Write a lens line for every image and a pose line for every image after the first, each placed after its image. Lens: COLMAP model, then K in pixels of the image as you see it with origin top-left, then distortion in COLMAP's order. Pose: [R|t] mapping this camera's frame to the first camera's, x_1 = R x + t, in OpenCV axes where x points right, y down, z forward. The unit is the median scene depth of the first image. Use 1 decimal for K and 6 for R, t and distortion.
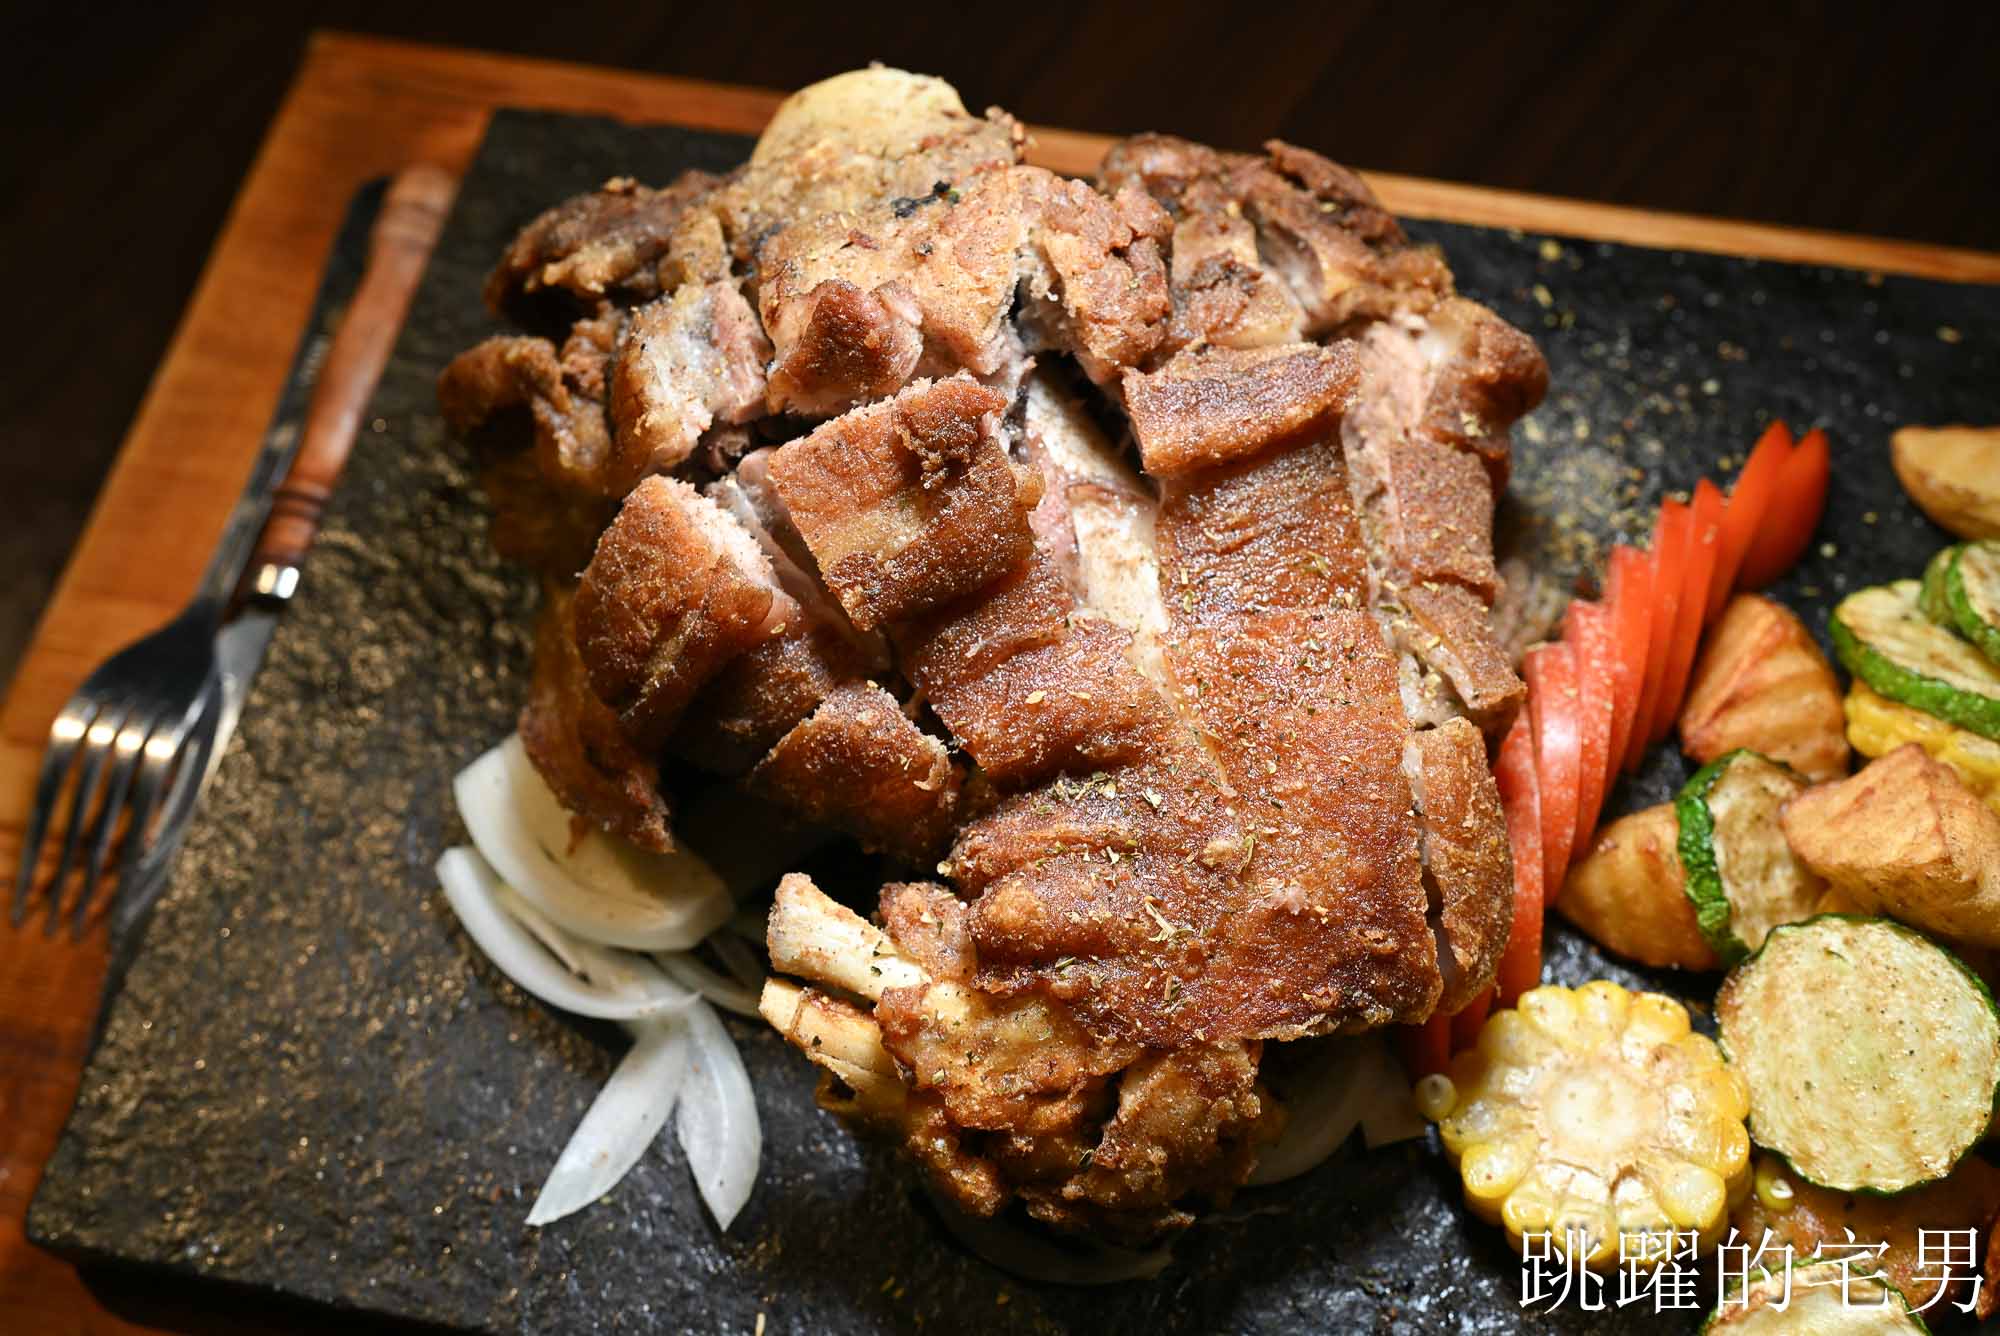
lens RADIAL K [[2311.2, 0, 1048.5], [0, 2311.2, 687.5], [0, 0, 1]] dist [-0.001072, 0.000000]
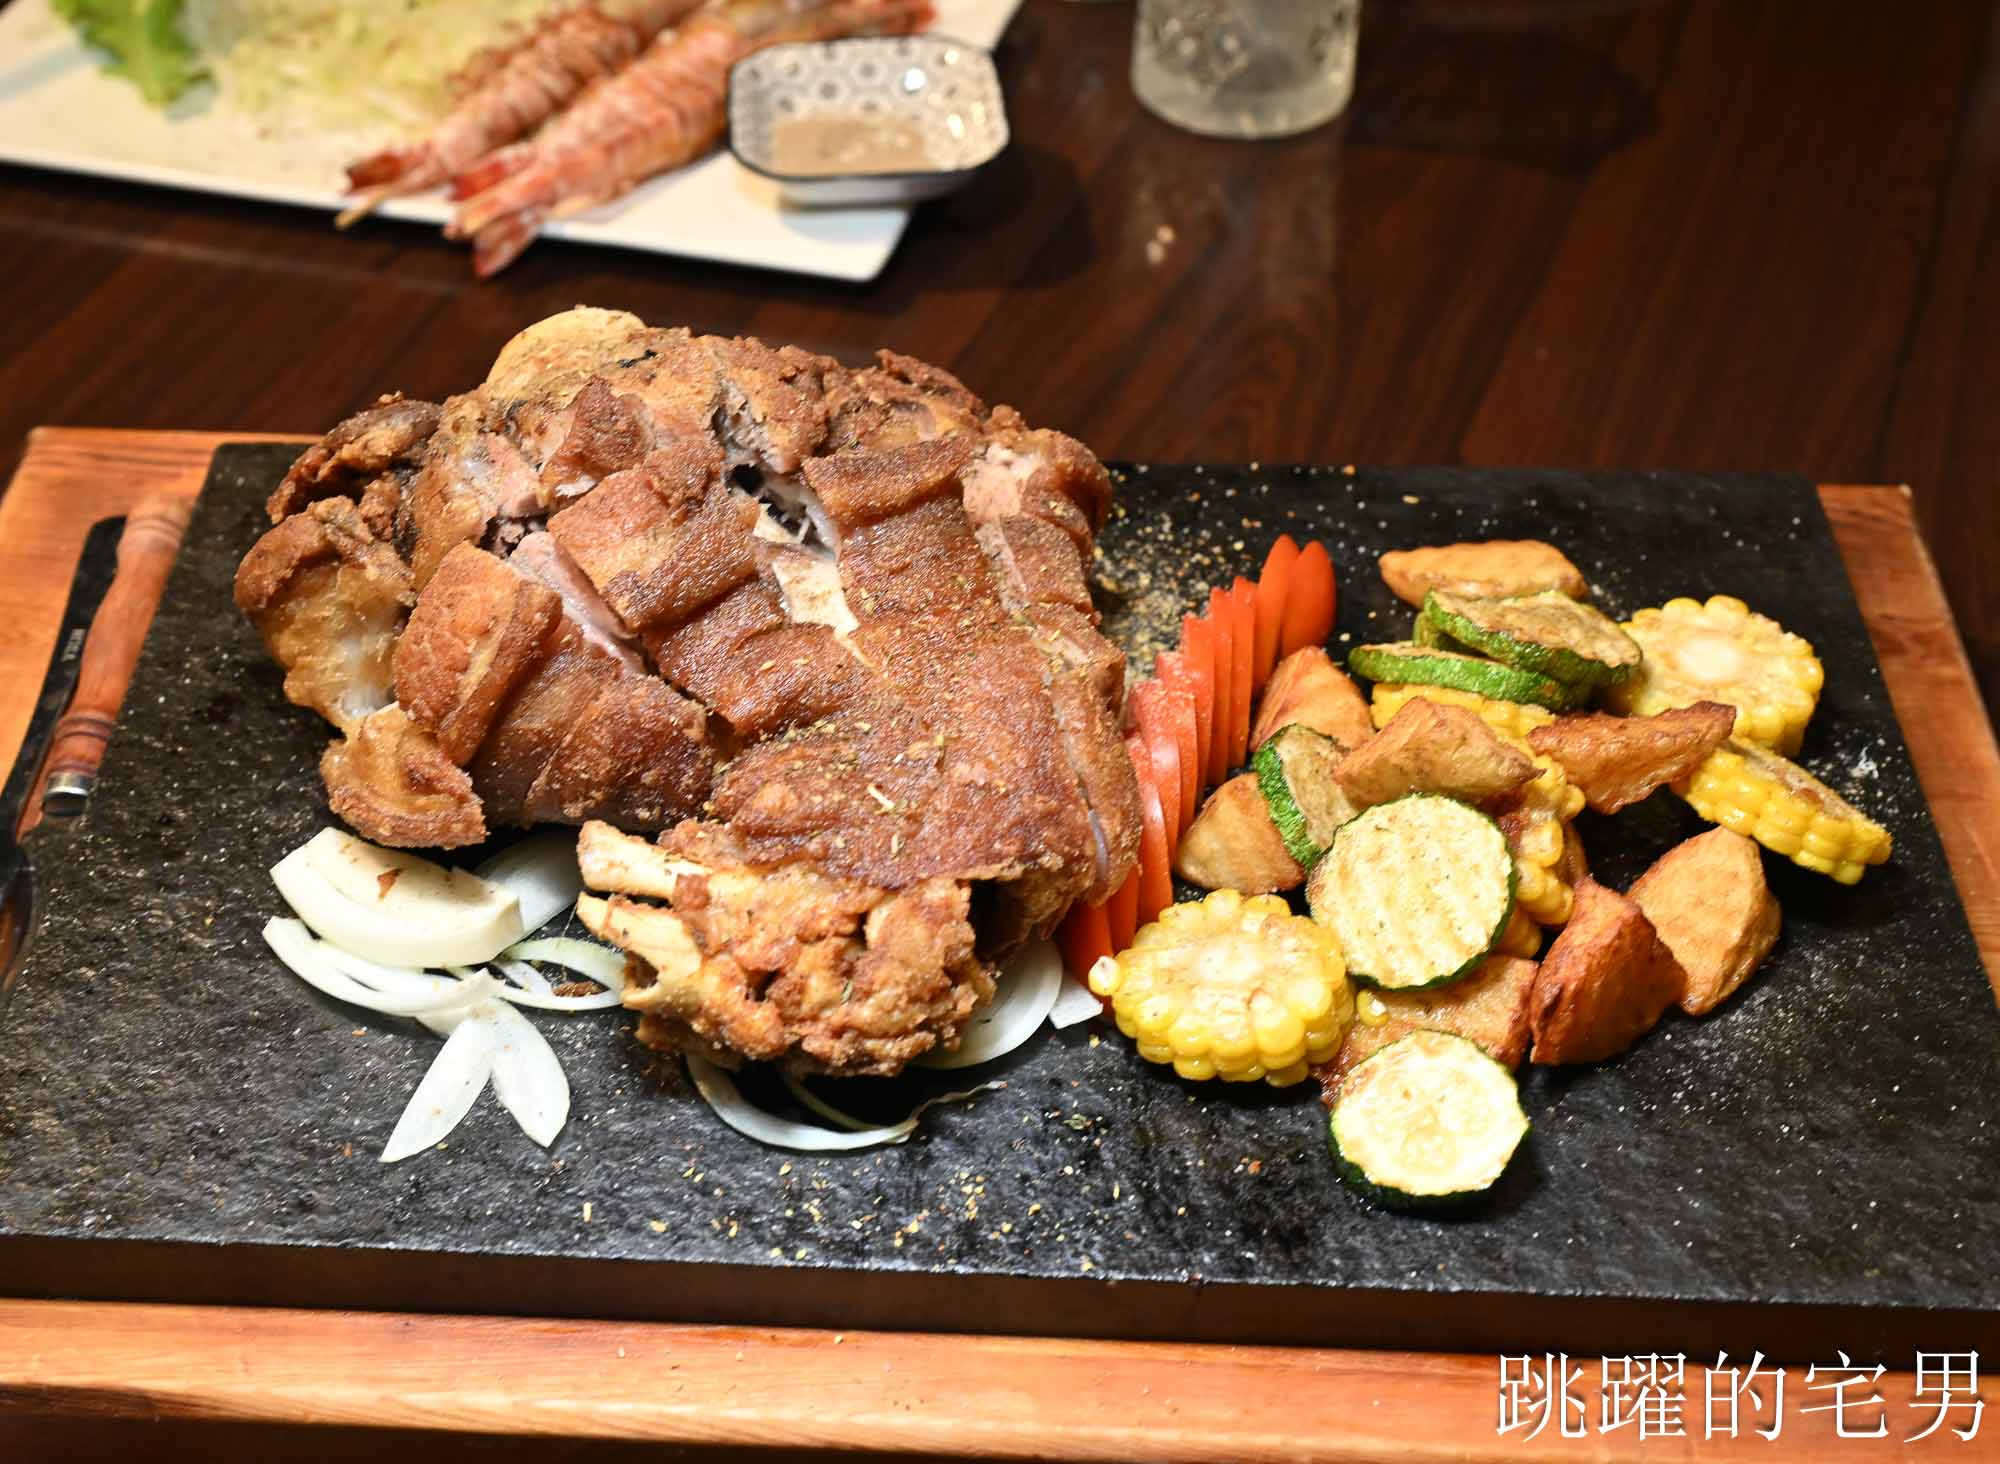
lens RADIAL K [[3101.6, 0, 1008.3], [0, 3101.6, 738.9], [0, 0, 1]] dist [-0.008974, 0.000000]
pose [[0.979892, -0.075792, 0.184575, -0.192477], [0.135838, 0.930977, -0.338867, 0.634788], [-0.146151, 0.357125, 0.922552, -0.621002]]
